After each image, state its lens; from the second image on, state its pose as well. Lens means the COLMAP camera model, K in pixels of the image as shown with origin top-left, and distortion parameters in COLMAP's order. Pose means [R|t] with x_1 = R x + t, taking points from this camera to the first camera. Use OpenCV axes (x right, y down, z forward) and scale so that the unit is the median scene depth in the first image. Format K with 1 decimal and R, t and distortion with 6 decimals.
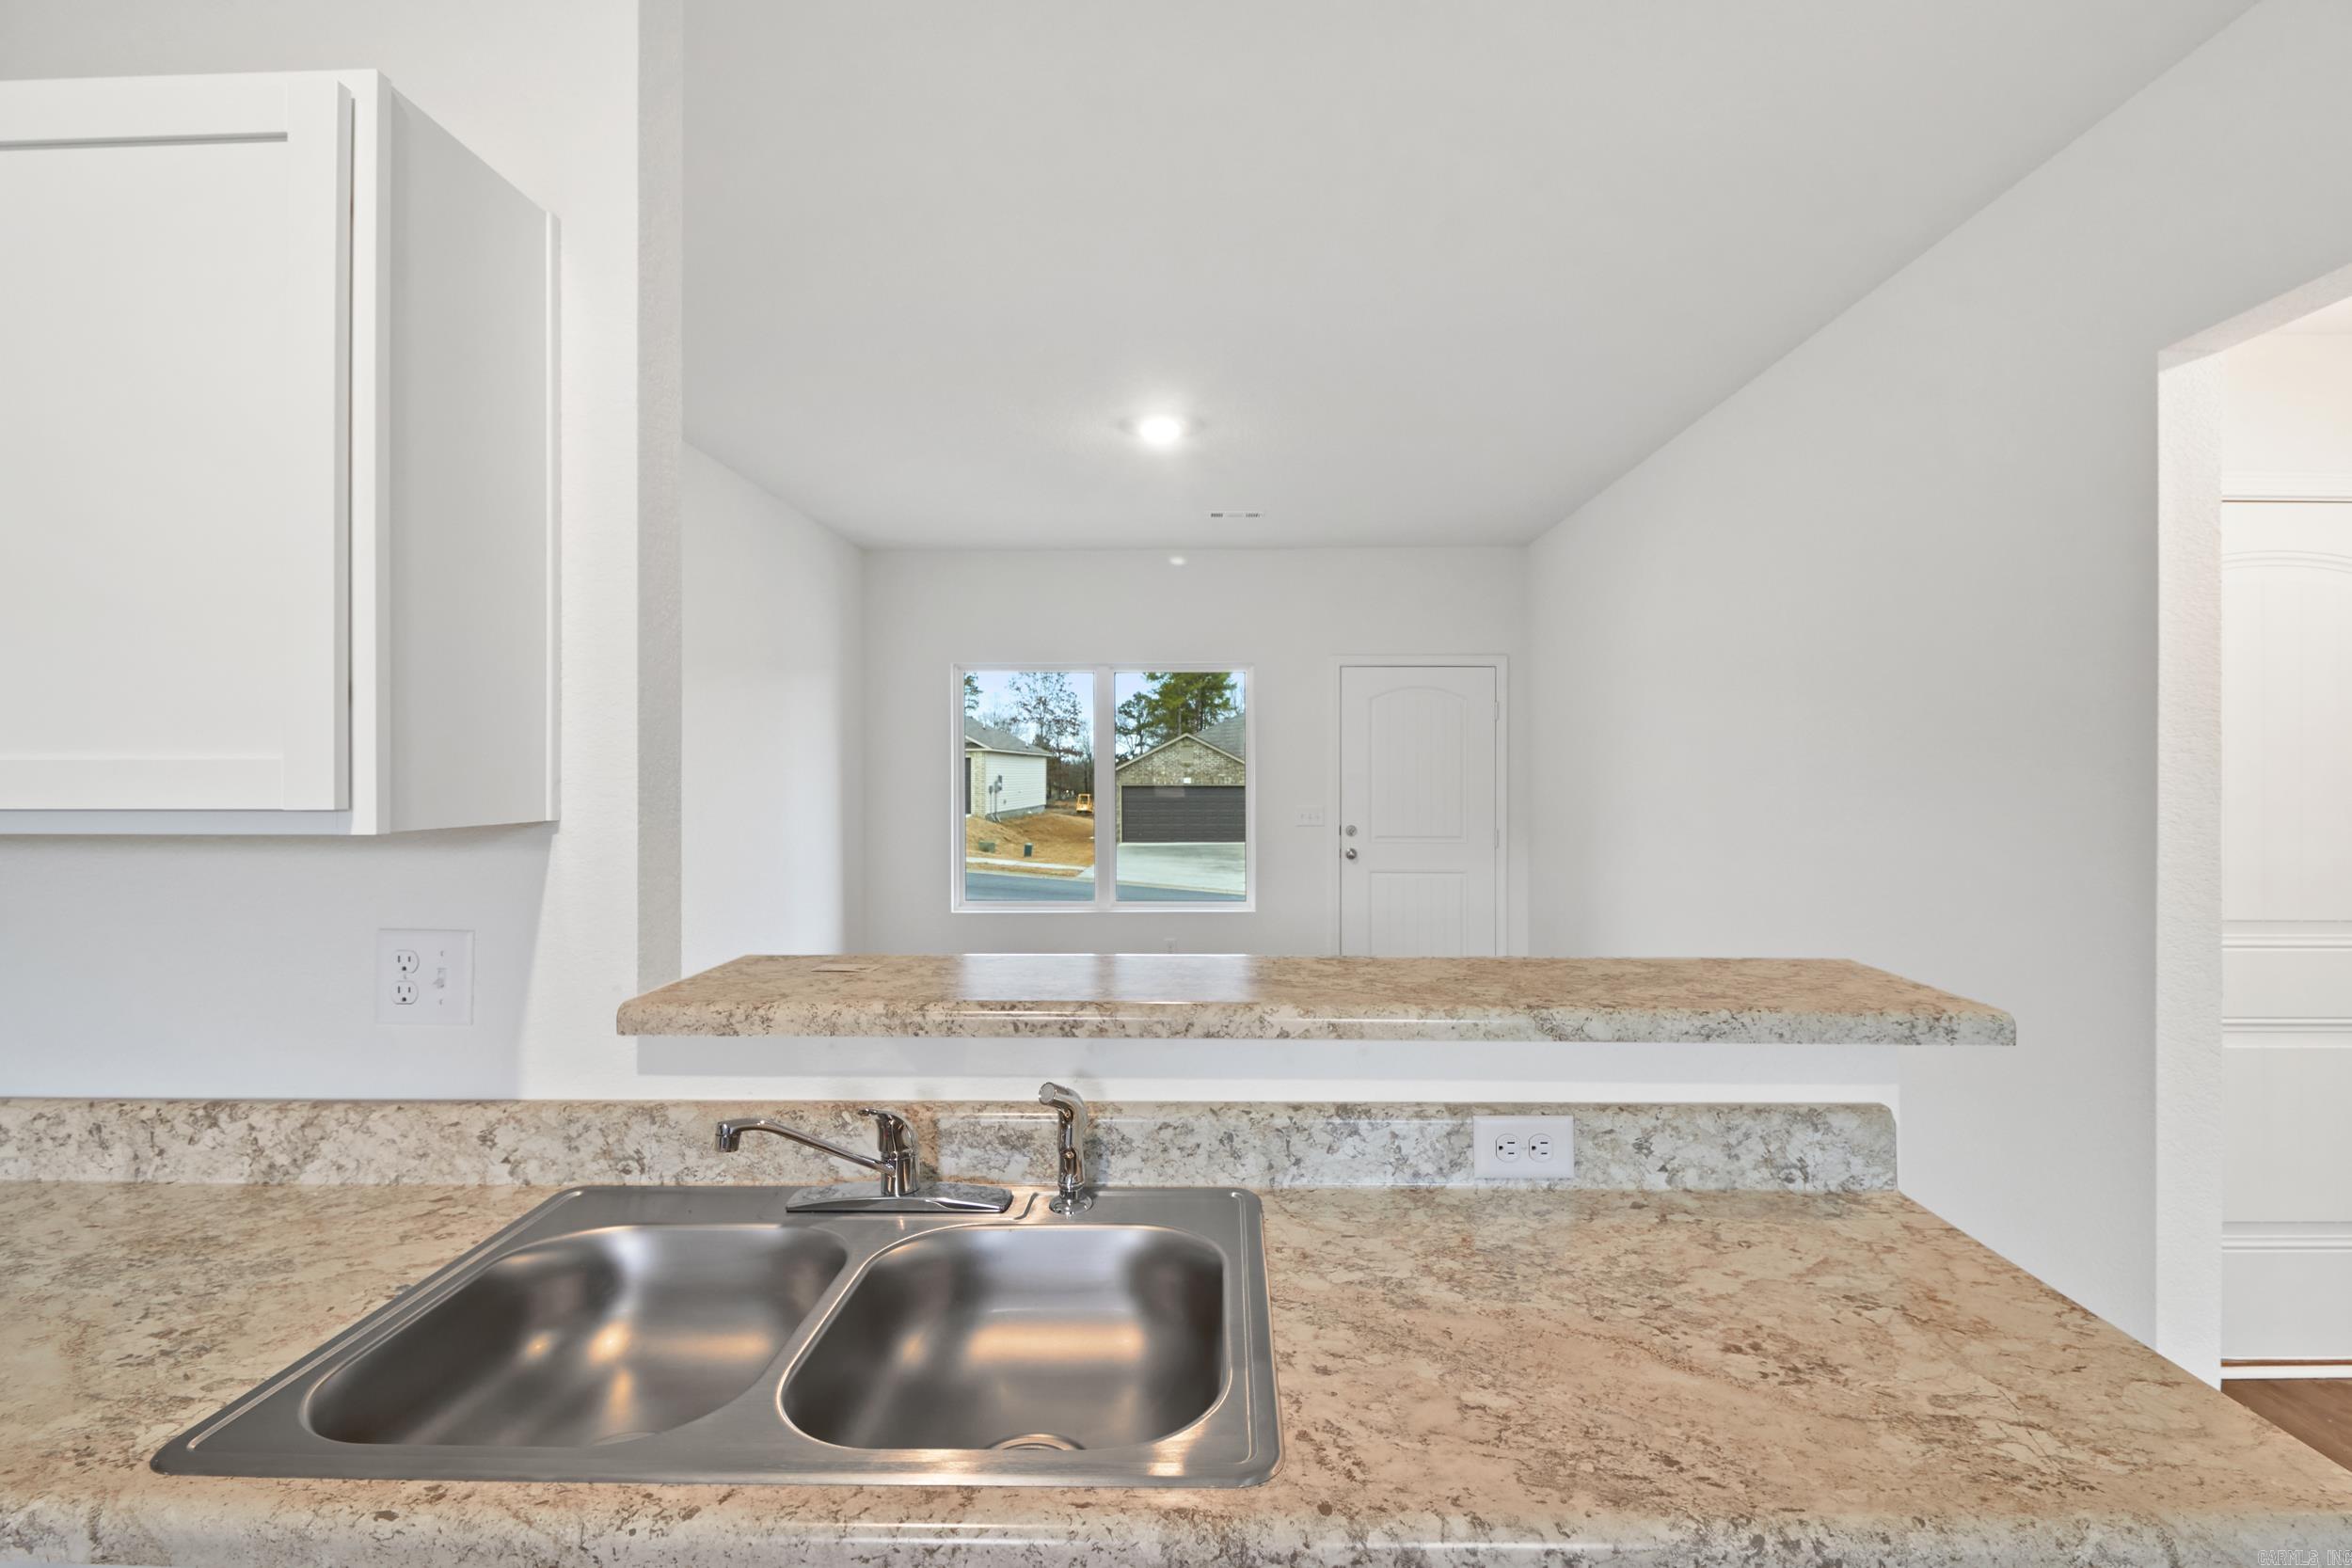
lens RADIAL K [[1116.3, 0, 1148.4], [0, 1116.3, 761.6], [0, 0, 1]] dist [0.002929, -0.008855]
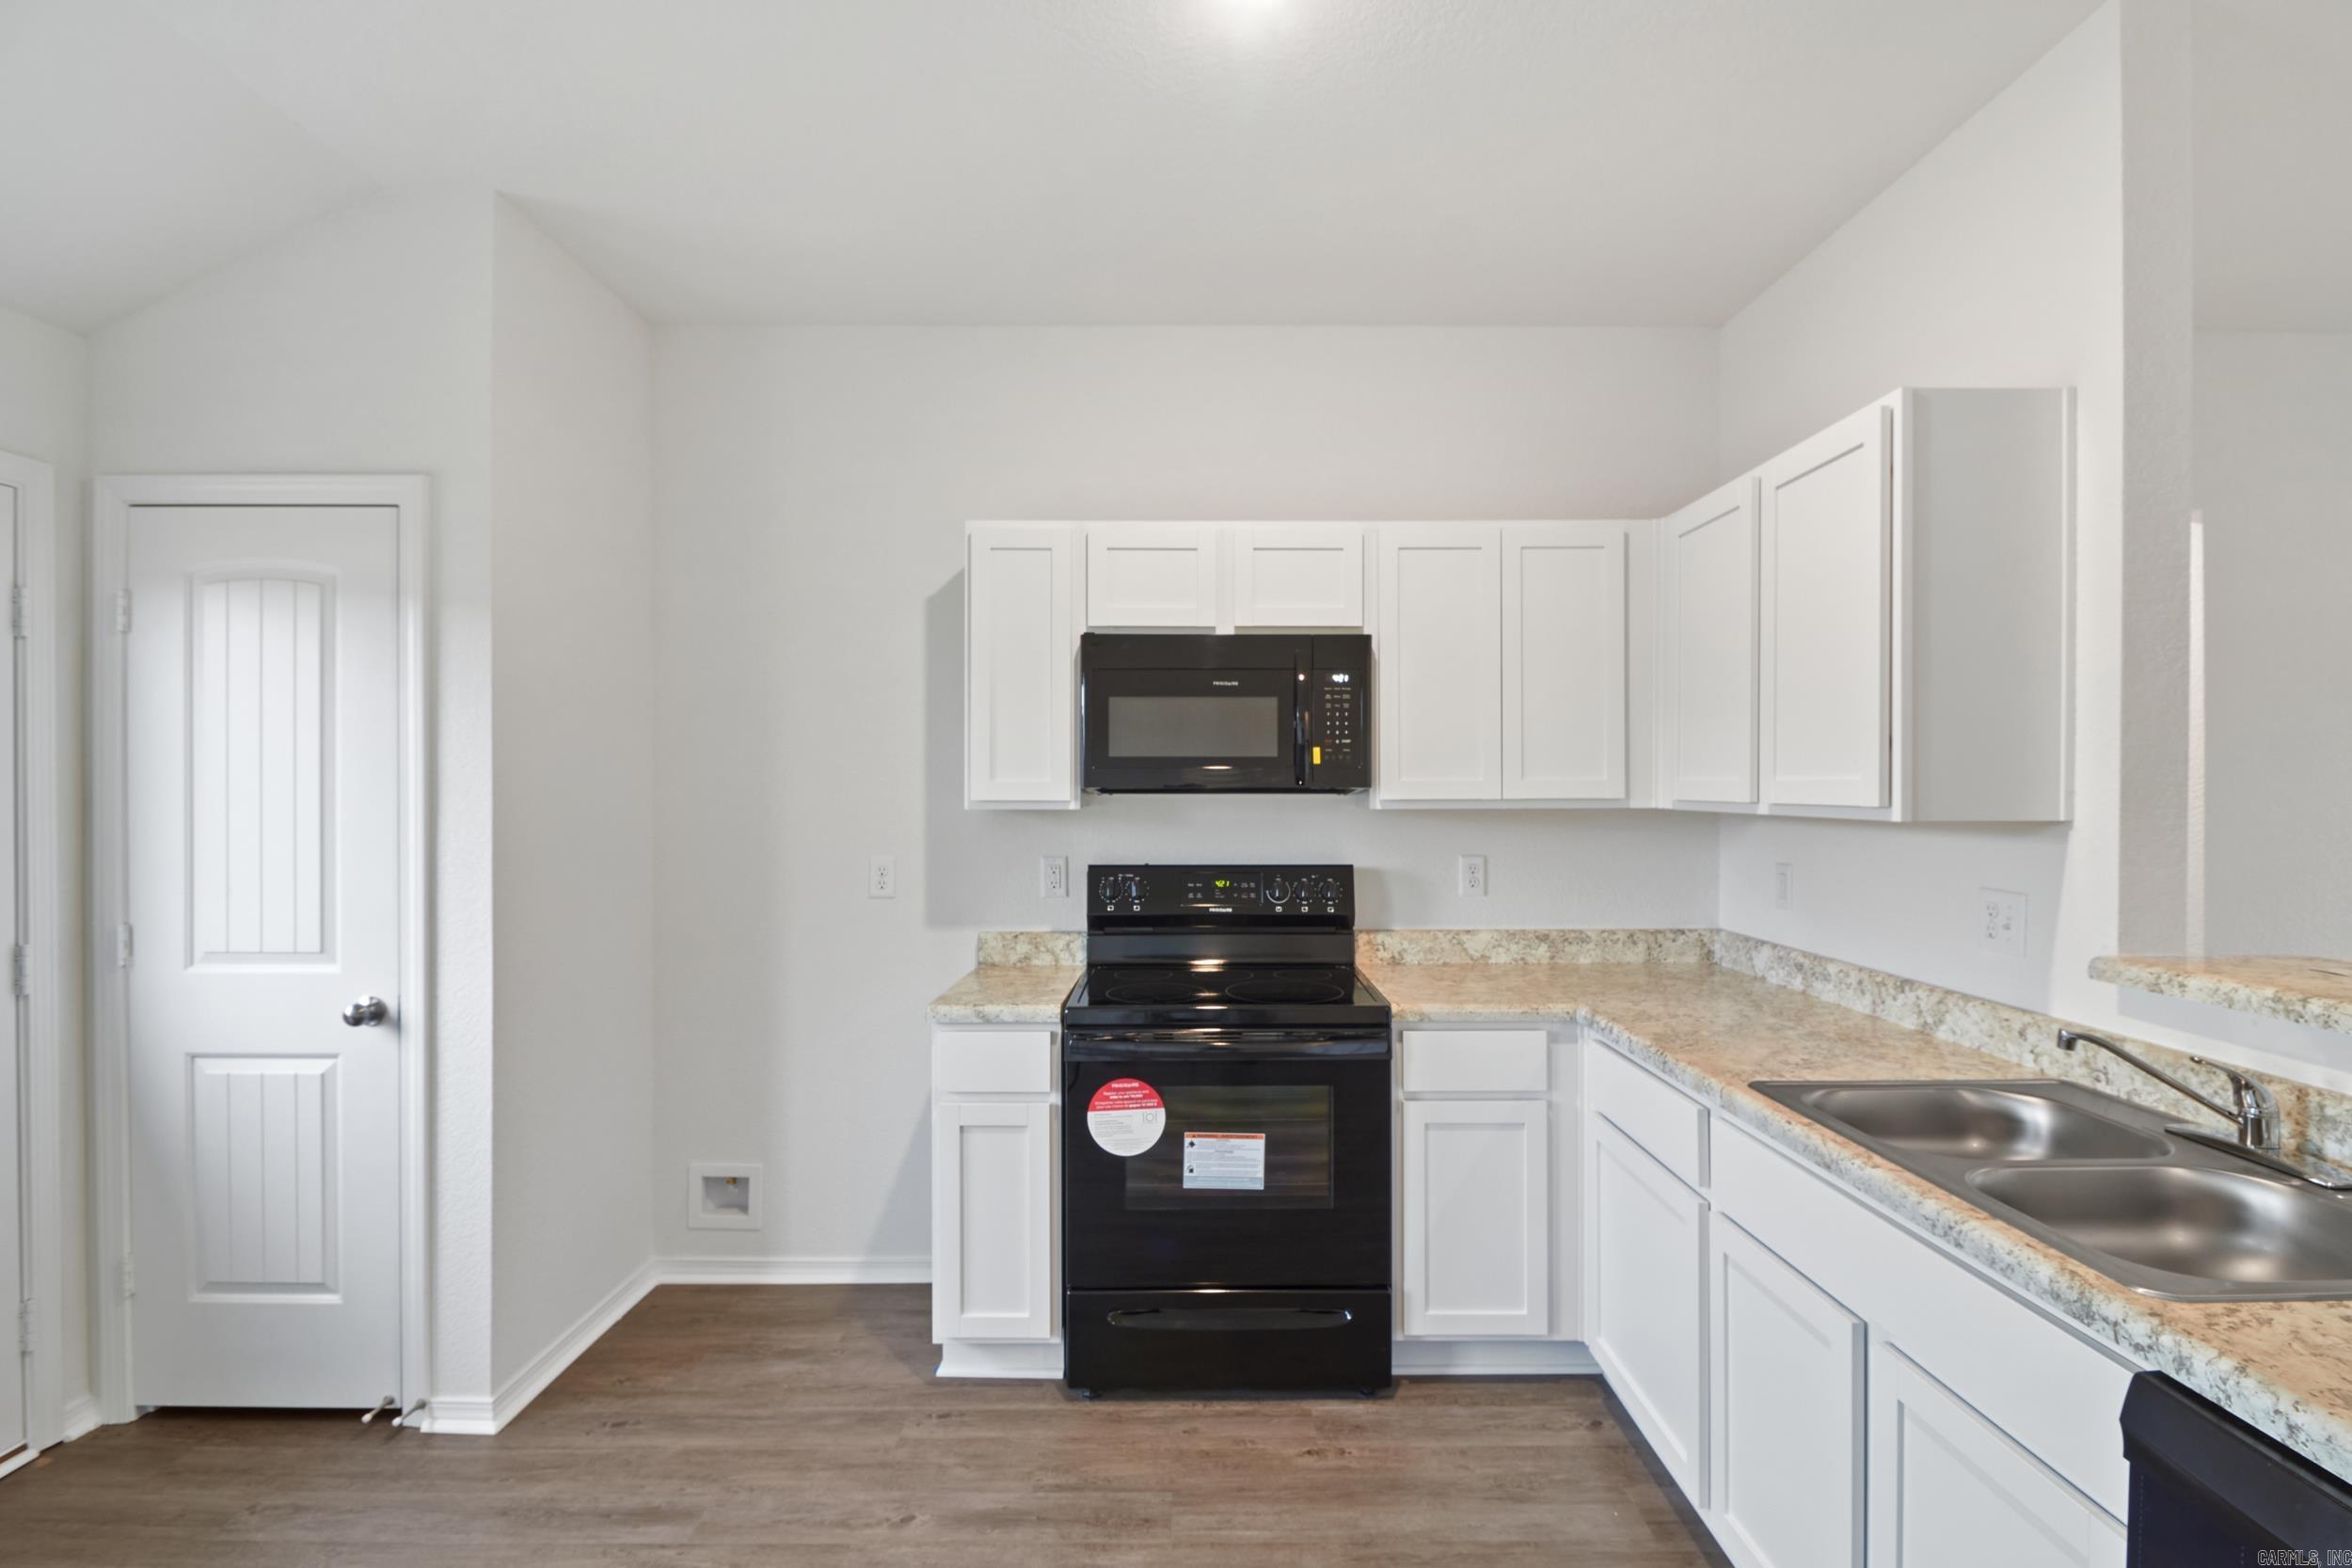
lens RADIAL K [[1116.3, 0, 1265.3], [0, 1116.3, 797.1], [0, 0, 1]] dist [0.002929, -0.008855]
pose [[0.087062, 0.013599, -0.996110, 0.791975], [0.007759, 0.999867, 0.014328, -0.005211], [0.996173, -0.008977, 0.086945, -0.125899]]
